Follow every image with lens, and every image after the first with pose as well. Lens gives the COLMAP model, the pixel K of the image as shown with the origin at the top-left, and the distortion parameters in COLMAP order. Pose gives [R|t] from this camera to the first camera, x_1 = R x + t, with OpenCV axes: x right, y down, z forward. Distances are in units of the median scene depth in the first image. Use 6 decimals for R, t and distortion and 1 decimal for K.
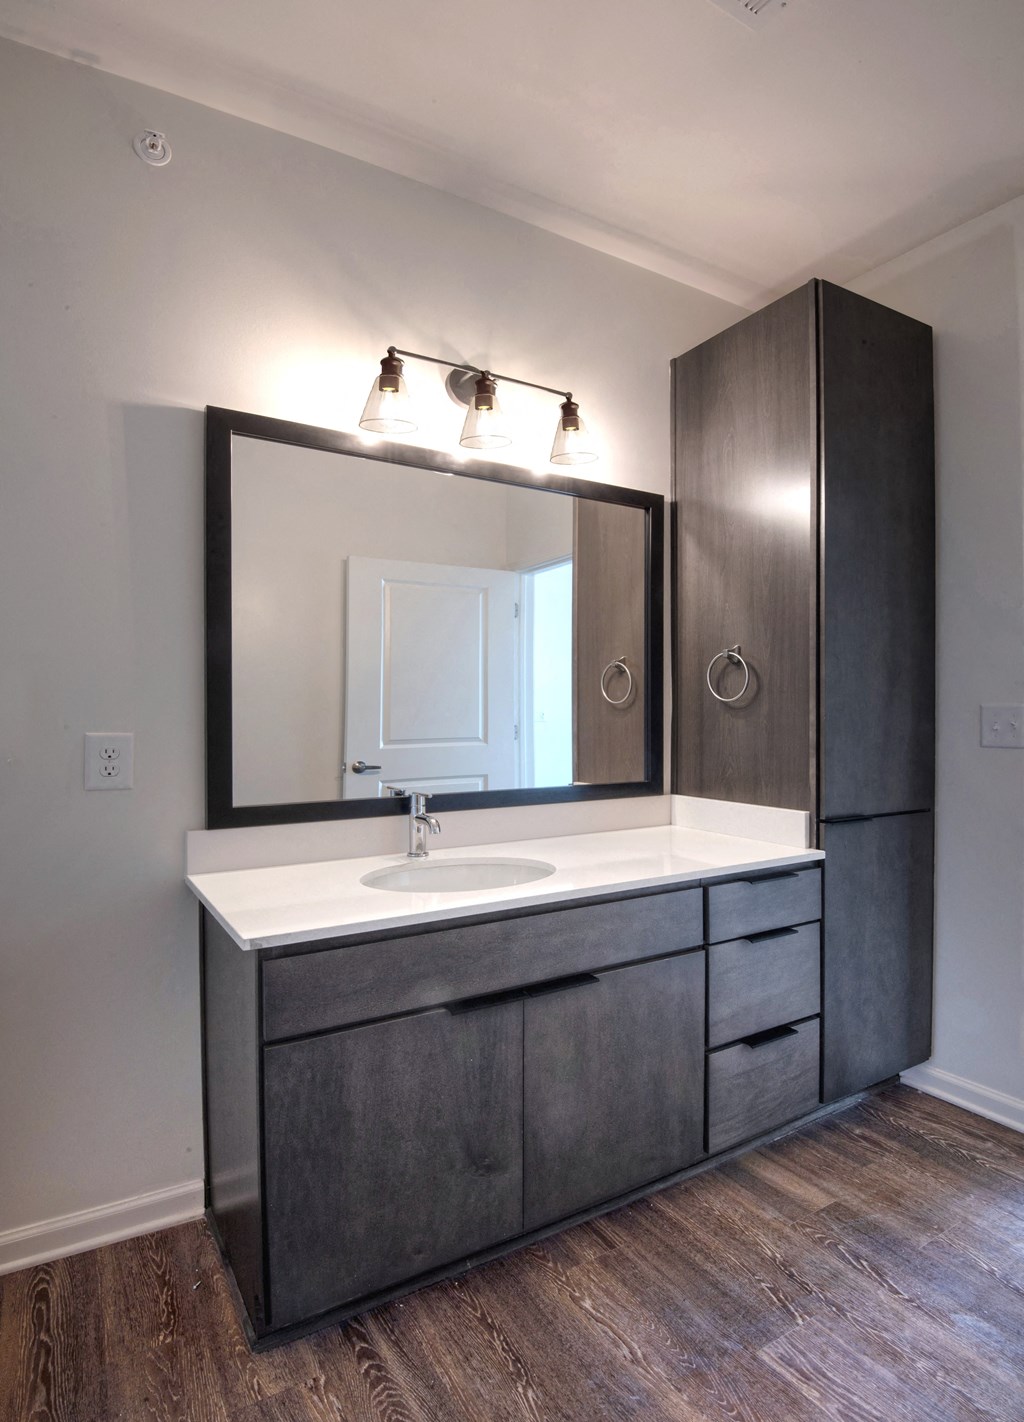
lens RADIAL K [[781.1, 0, 513.9], [0, 781.1, 717.2], [0, 0, 1]] dist [-0.041071, -0.002205]
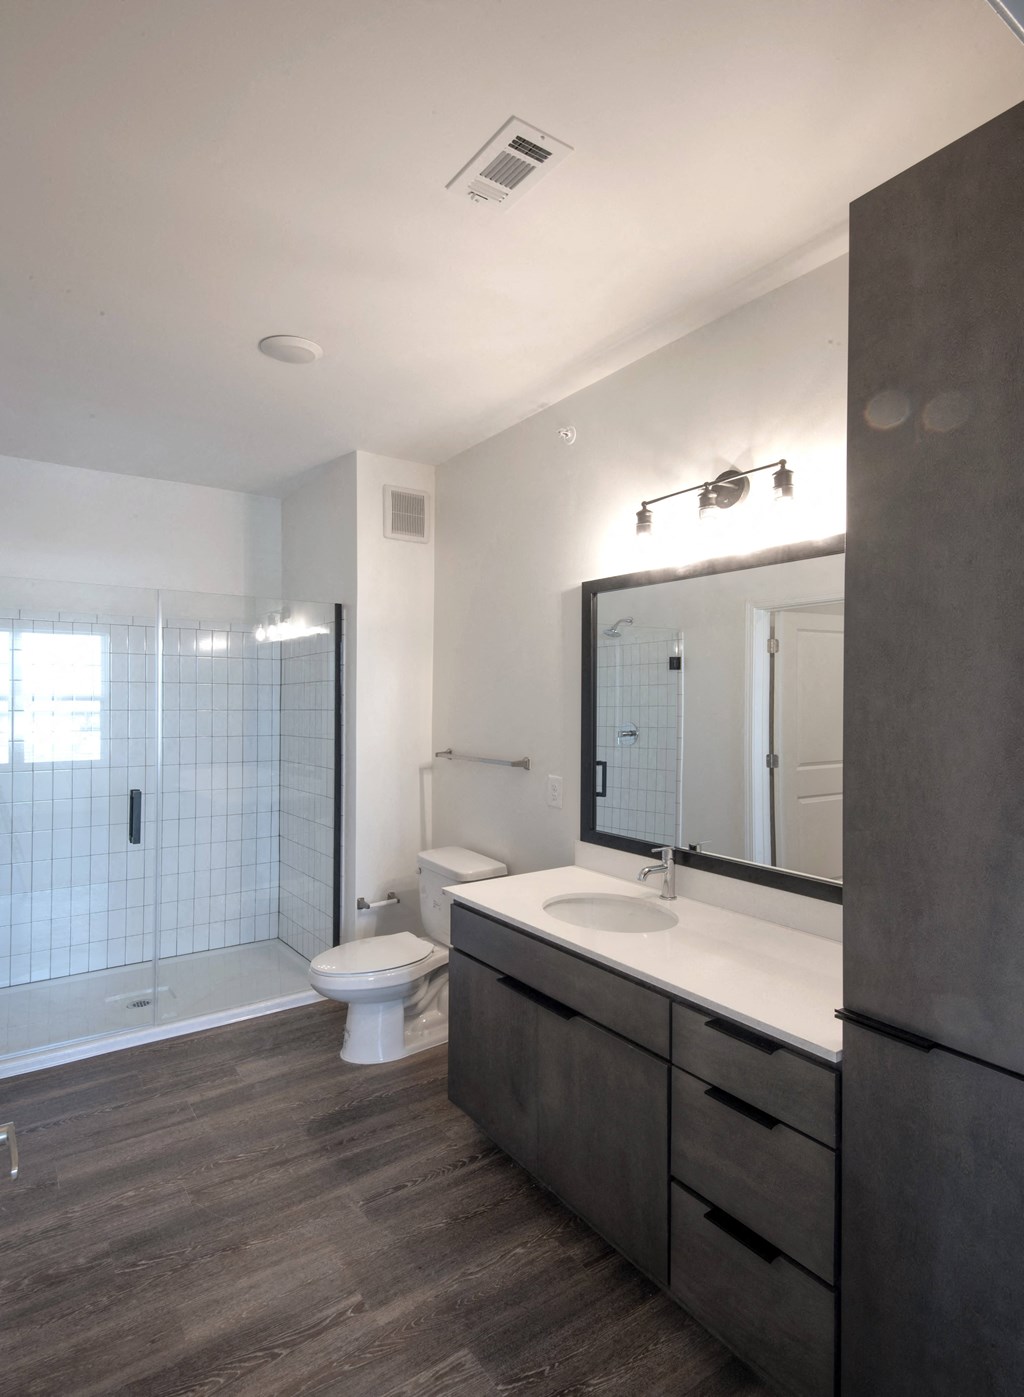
lens RADIAL K [[744.1, 0, 514.1], [0, 744.1, 694.1], [0, 0, 1]] dist [-0.003643, -0.001719]
pose [[0.072435, -0.007690, -0.997344, 1.175838], [-0.006409, 0.999946, -0.008175, -0.152870], [0.997353, 0.006984, 0.072381, 0.758007]]
